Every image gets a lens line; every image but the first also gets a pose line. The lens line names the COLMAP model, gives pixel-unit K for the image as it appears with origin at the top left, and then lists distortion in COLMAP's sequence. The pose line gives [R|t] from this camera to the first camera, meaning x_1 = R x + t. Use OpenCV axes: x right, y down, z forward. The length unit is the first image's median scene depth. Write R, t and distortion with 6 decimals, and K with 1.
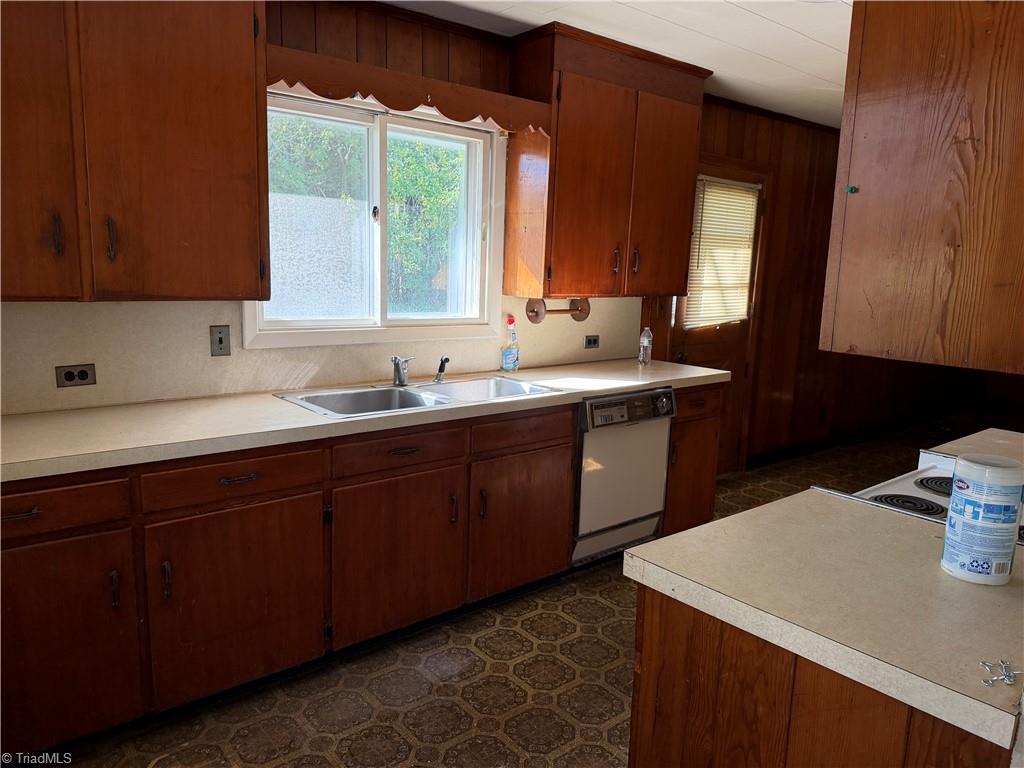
lens RADIAL K [[721.5, 0, 509.4], [0, 721.5, 386.0], [0, 0, 1]] dist [0.047173, -0.073250]
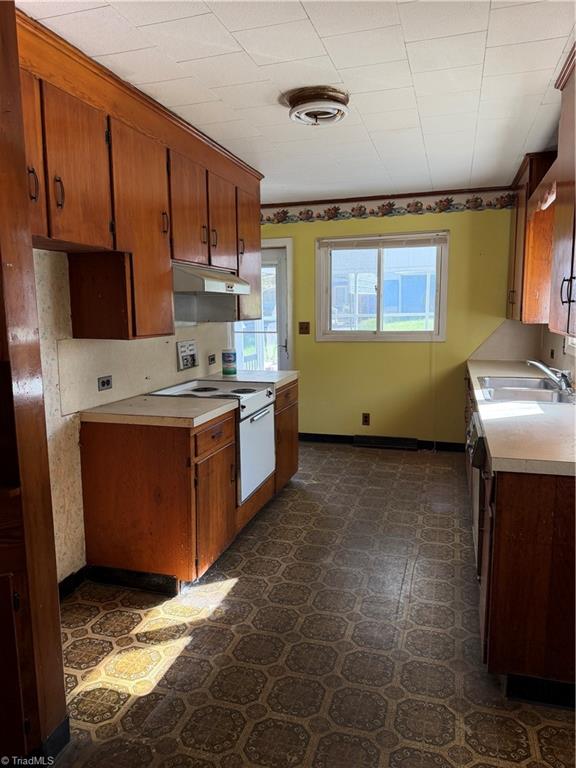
lens RADIAL K [[541.1, 0, 285.6], [0, 541.1, 383.9], [0, 0, 1]] dist [0.047173, -0.073250]
pose [[-0.829361, 0.056233, -0.555876, 0.531362], [-0.109631, 0.959202, 0.260602, -0.135974], [0.547851, 0.277075, -0.789360, 0.926459]]
